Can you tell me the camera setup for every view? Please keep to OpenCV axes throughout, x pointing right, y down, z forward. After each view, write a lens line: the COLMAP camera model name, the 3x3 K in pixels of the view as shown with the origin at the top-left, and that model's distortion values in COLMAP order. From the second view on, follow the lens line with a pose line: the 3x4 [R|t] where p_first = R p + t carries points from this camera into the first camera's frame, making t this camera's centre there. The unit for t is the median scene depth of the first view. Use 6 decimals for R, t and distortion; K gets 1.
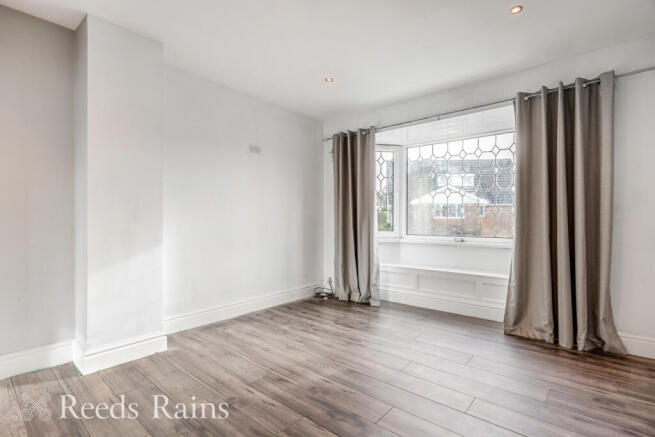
lens RADIAL K [[310.4, 0, 332.0], [0, 310.4, 216.9], [0, 0, 1]] dist [-0.001969, 0.000211]
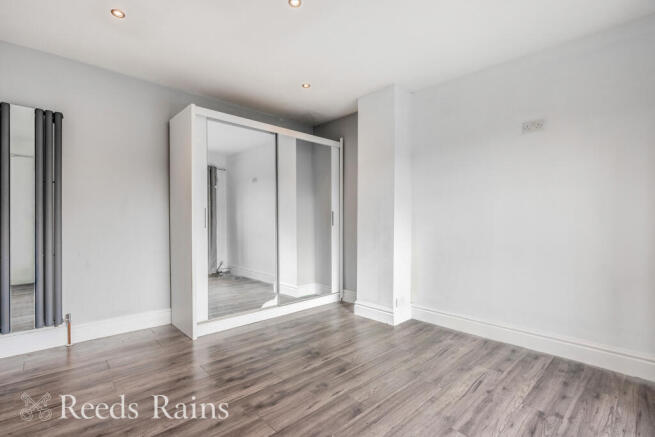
lens RADIAL K [[310.4, 0, 332.1], [0, 310.4, 222.9], [0, 0, 1]] dist [-0.001969, 0.000211]
pose [[-0.105726, 0.000143, -0.994395, 0.618172], [0.003152, 0.999995, -0.000191, 0.008547], [0.994390, -0.003154, -0.105726, 0.729244]]
